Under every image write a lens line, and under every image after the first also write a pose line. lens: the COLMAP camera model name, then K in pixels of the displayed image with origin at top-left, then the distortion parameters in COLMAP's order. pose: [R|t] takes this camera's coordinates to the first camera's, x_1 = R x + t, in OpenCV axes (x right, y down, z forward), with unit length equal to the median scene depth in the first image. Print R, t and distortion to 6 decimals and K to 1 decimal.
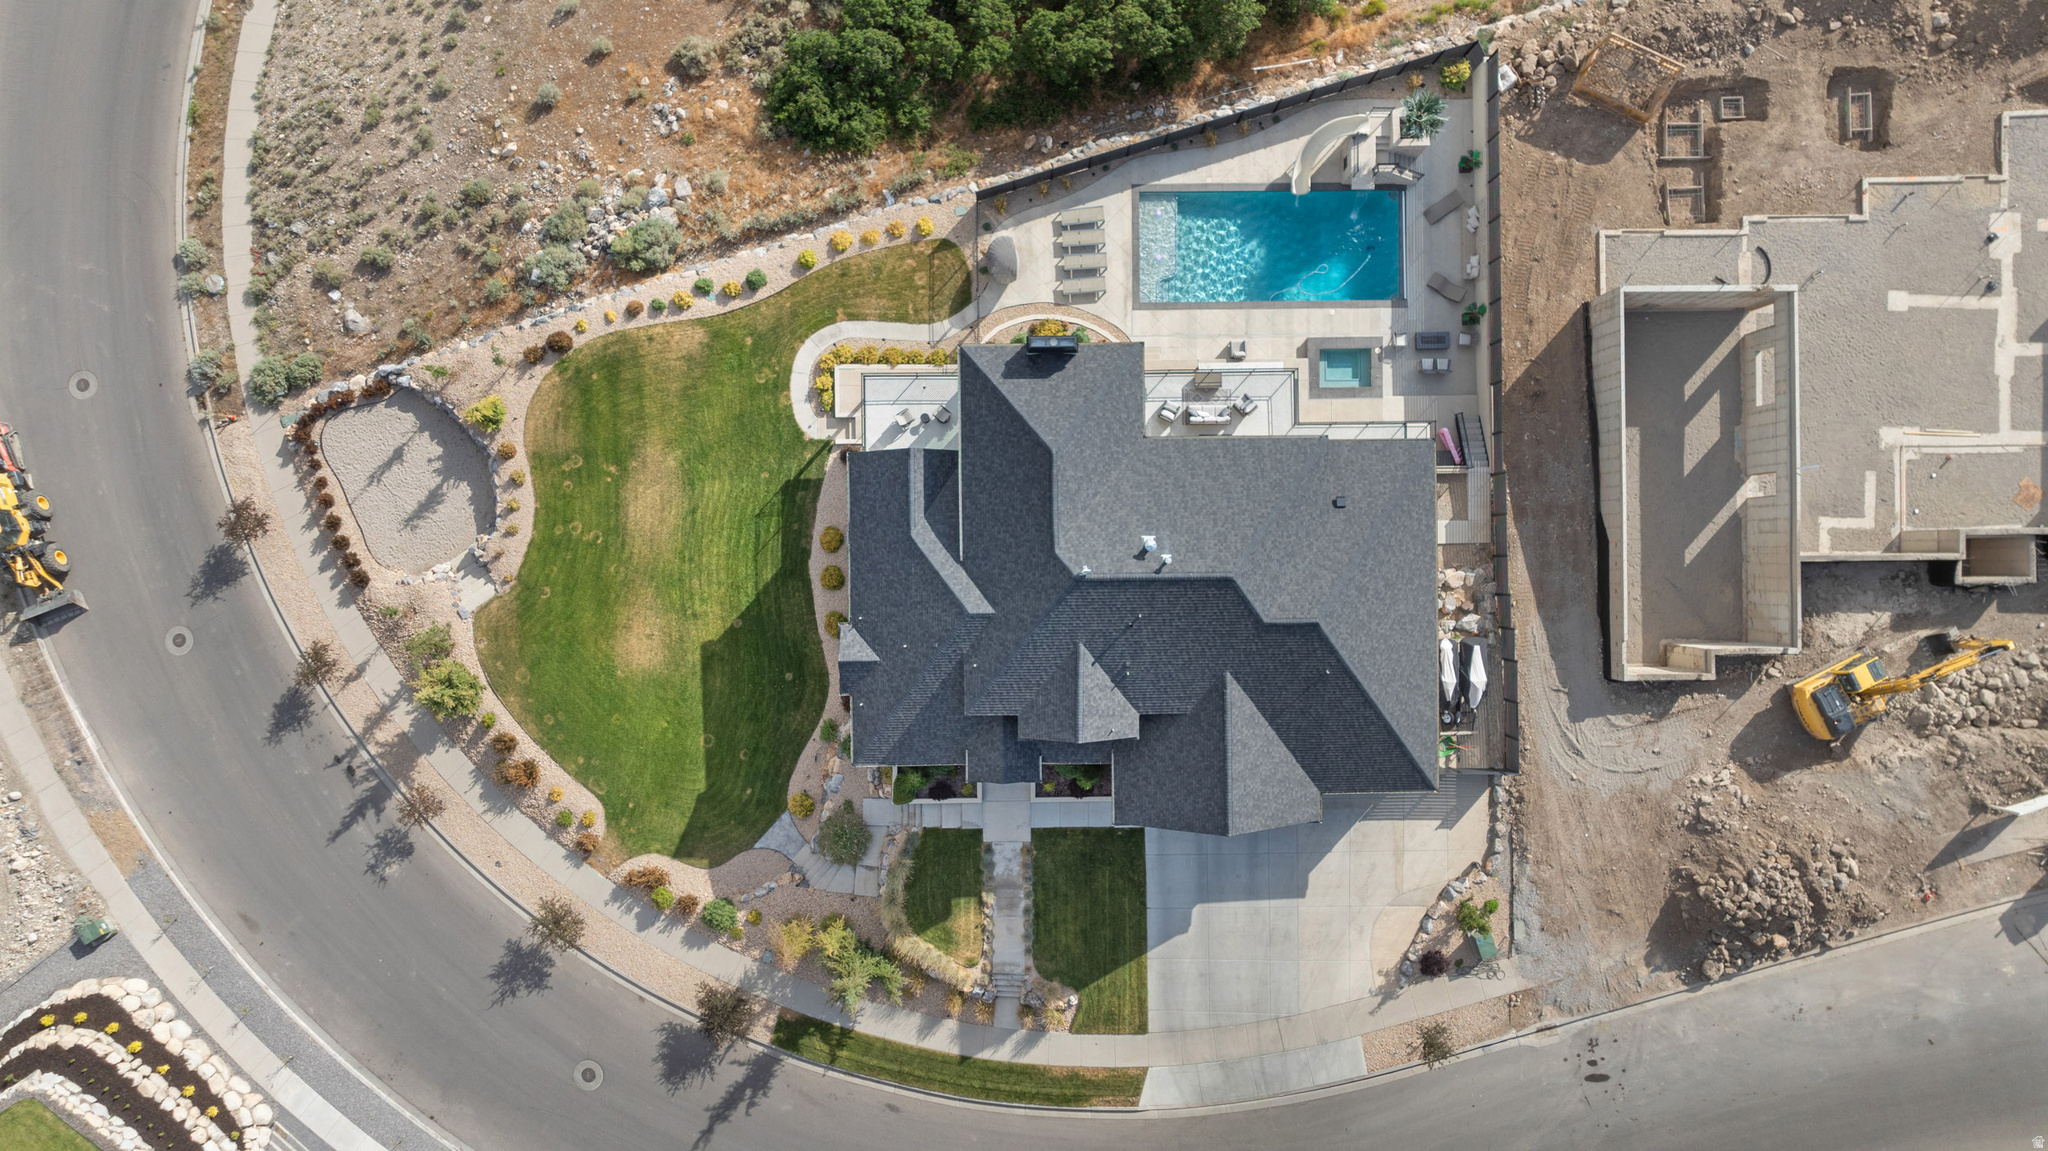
lens RADIAL K [[1439.2, 0, 1028.2], [0, 1439.2, 576.6], [0, 0, 1]] dist [-0.019221, 0.002787]
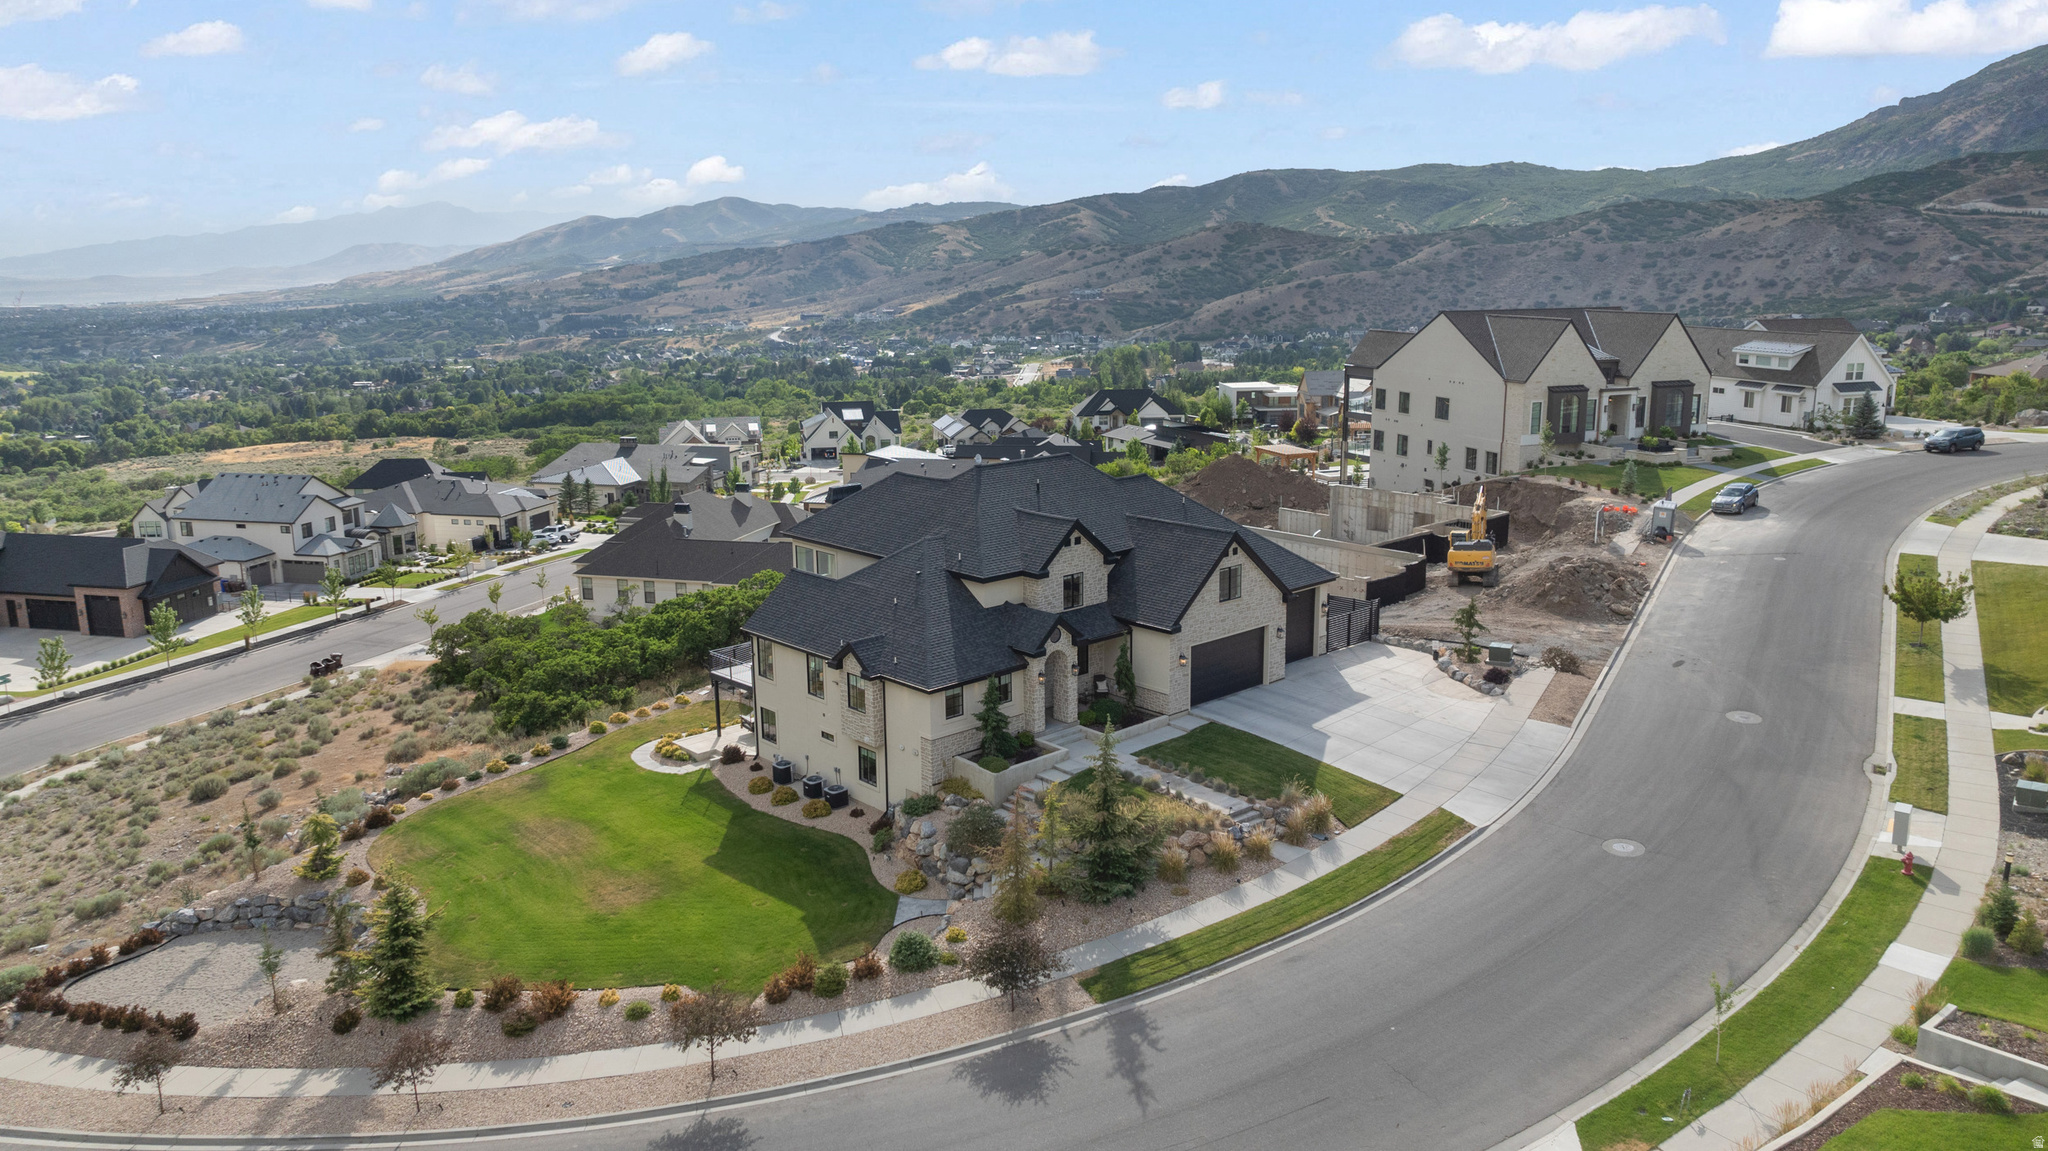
lens RADIAL K [[1439.2, 0, 1028.2], [0, 1439.2, 576.6], [0, 0, 1]] dist [-0.019221, 0.002787]
pose [[0.741445, -0.149465, 0.654156, -0.598400], [0.670929, 0.149599, -0.726274, 0.748448], [0.010692, 0.977384, 0.211200, 0.679515]]
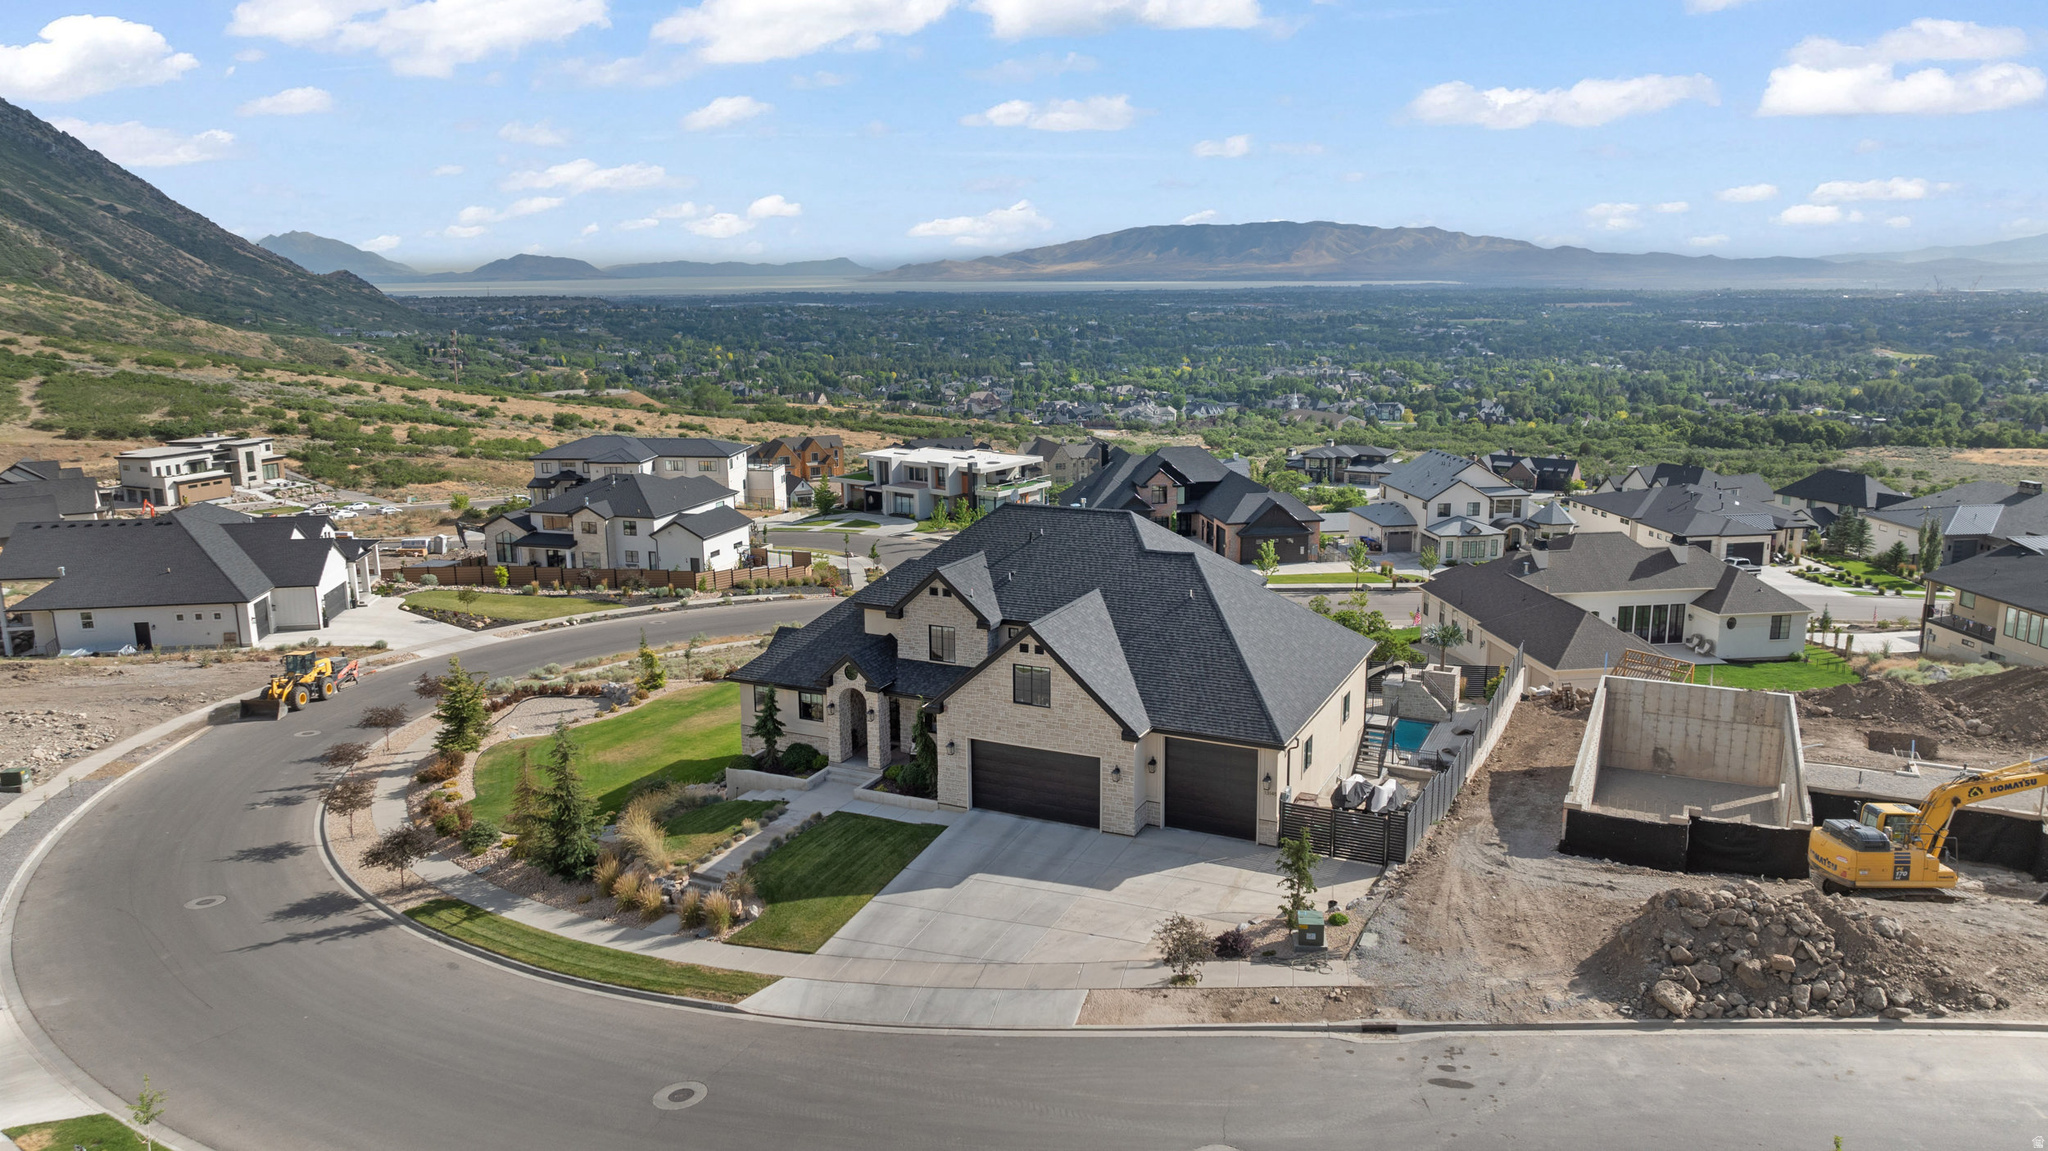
lens RADIAL K [[1440.9, 0, 1022.7], [0, 1440.9, 563.1], [0, 0, 1]] dist [-0.022544, -0.003294]
pose [[0.896270, 0.084115, -0.435460, 0.451860], [-0.443467, 0.183521, -0.877301, 0.831155], [0.006121, 0.979410, 0.201786, 0.660652]]
